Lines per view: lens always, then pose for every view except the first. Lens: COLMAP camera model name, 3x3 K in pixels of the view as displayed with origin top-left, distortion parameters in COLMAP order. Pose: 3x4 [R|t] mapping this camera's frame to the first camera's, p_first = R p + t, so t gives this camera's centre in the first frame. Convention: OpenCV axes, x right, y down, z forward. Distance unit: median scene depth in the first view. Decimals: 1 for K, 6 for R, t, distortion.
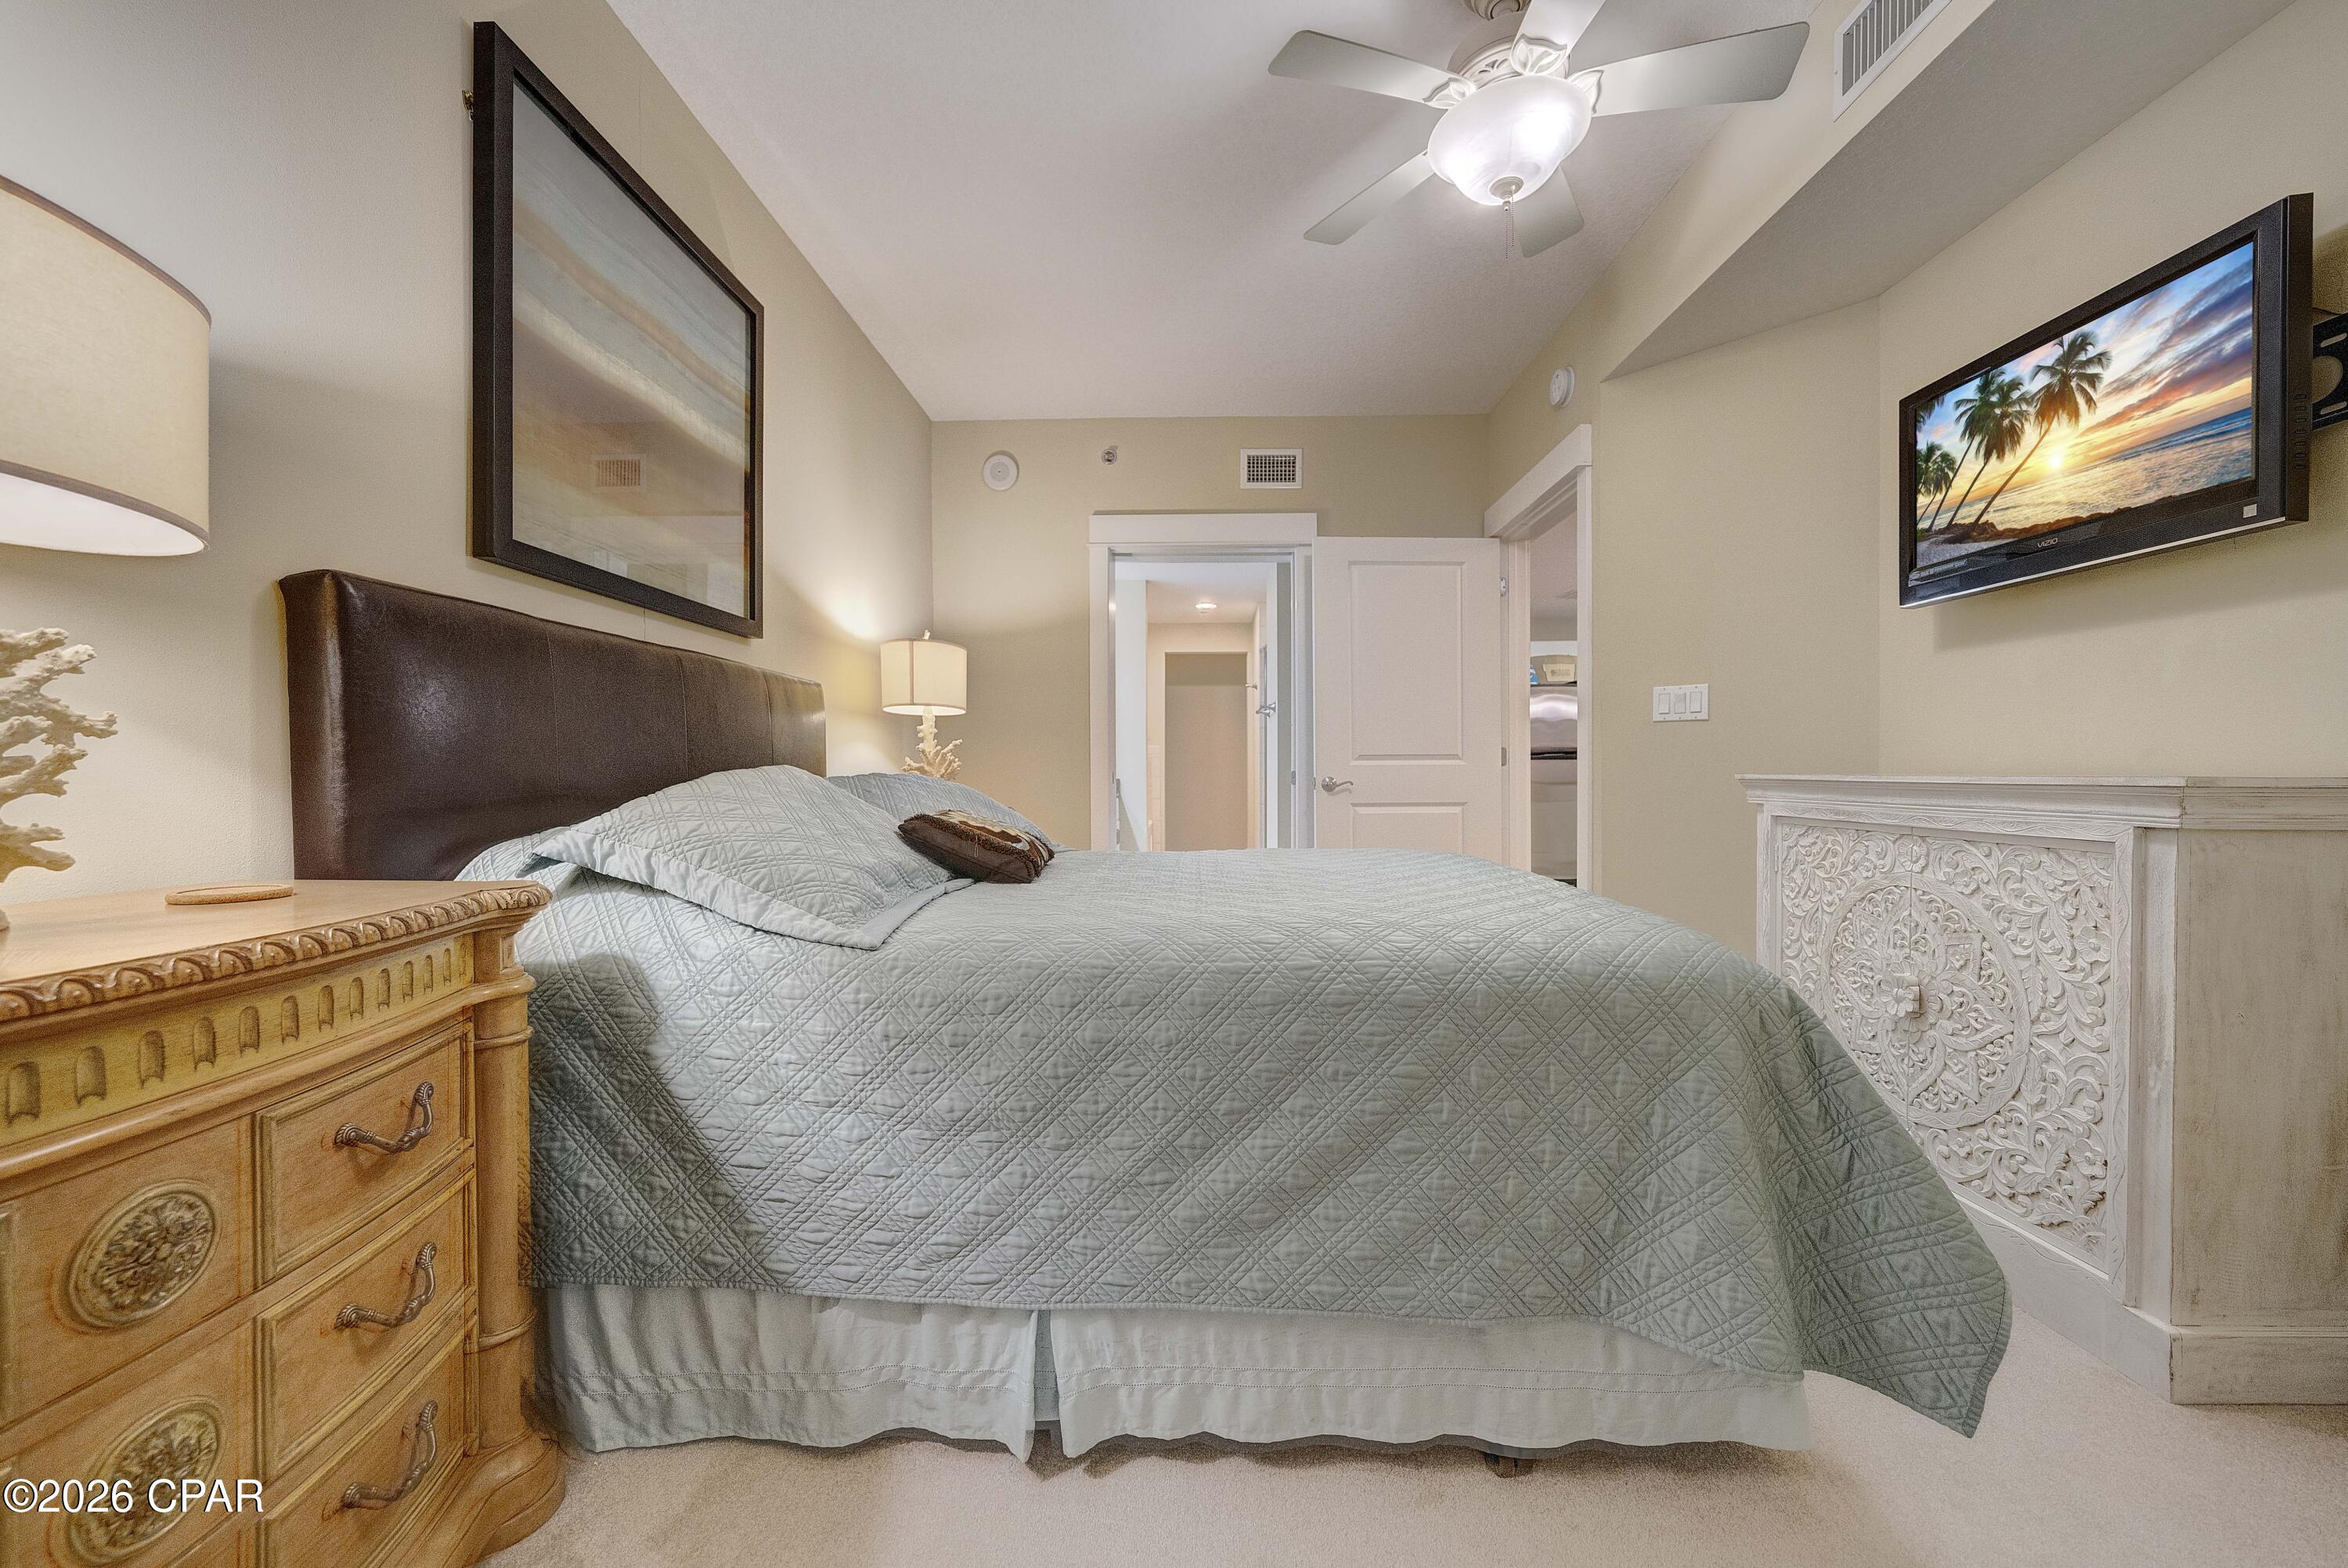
lens RADIAL K [[922.5, 0, 1179.6], [0, 922.5, 782.6], [0, 0, 1]] dist [-0.002166, -0.000251]
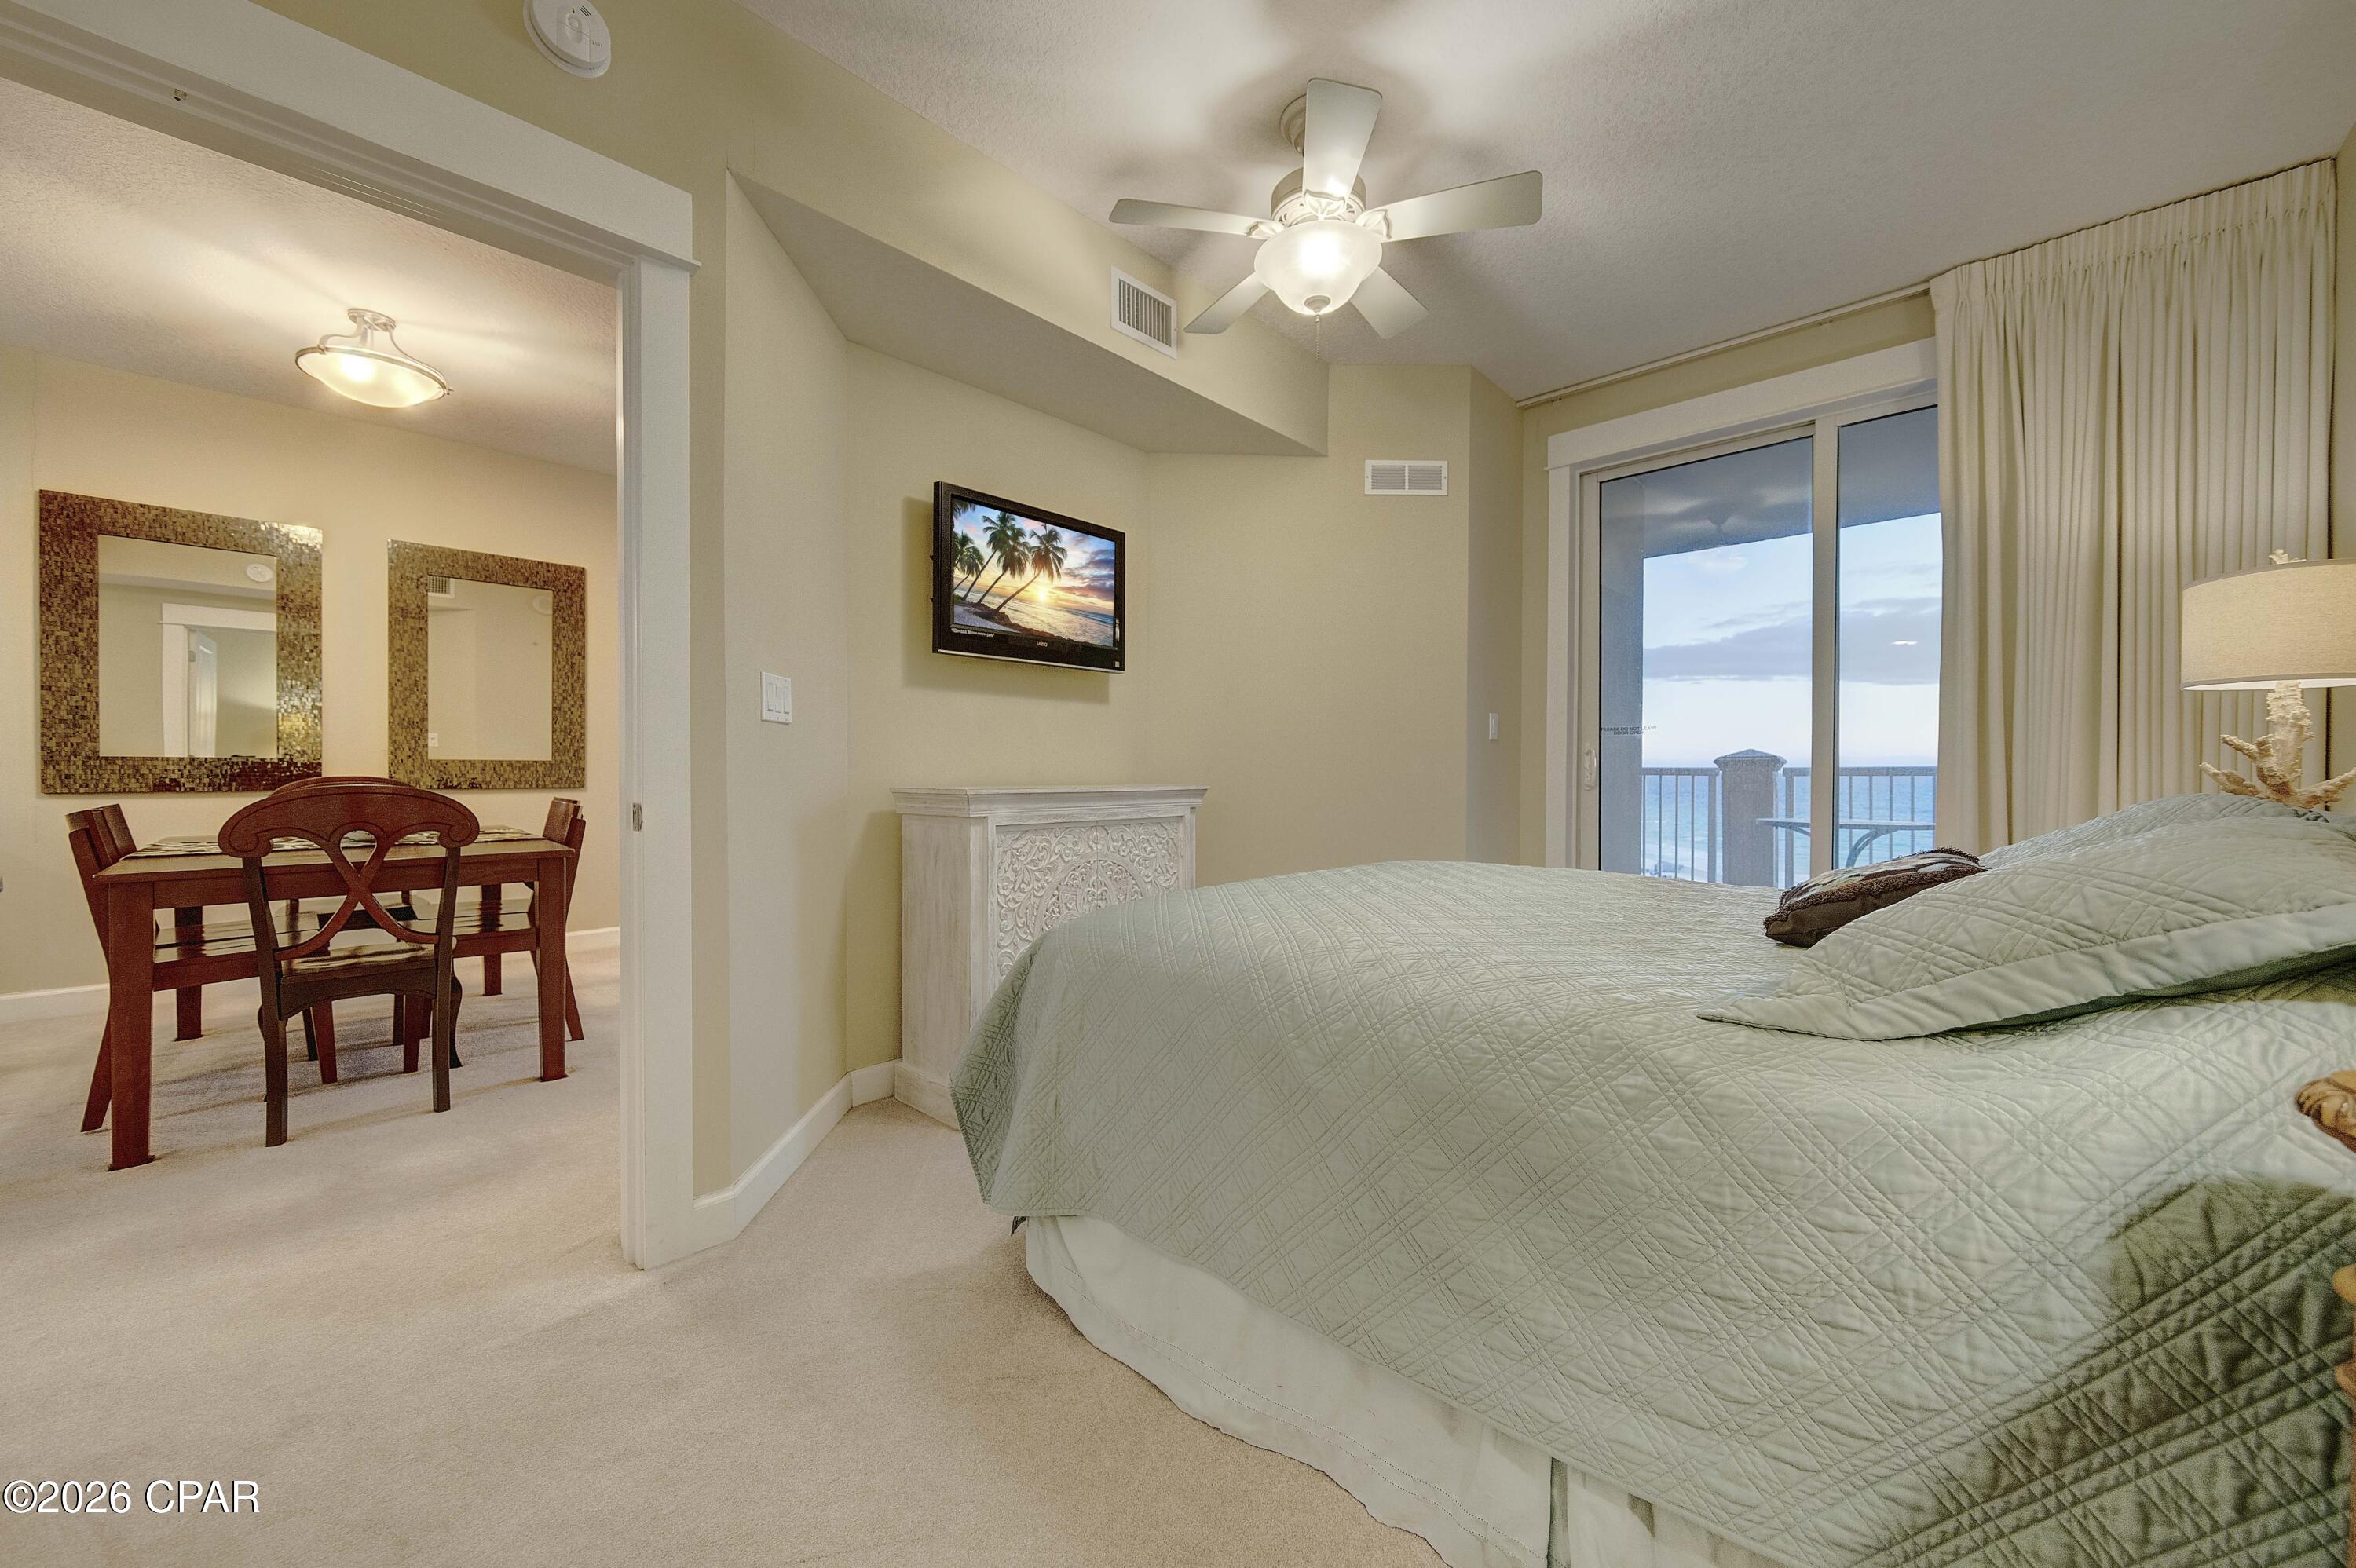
lens RADIAL K [[925.7, 0, 1215.7], [0, 925.7, 773.6], [0, 0, 1]] dist [-0.002166, -0.000251]
pose [[-0.783785, 0.004789, 0.621013, -0.296913], [0.012894, 0.999880, 0.008562, -0.038233], [-0.620898, 0.014718, -0.783753, 1.957687]]
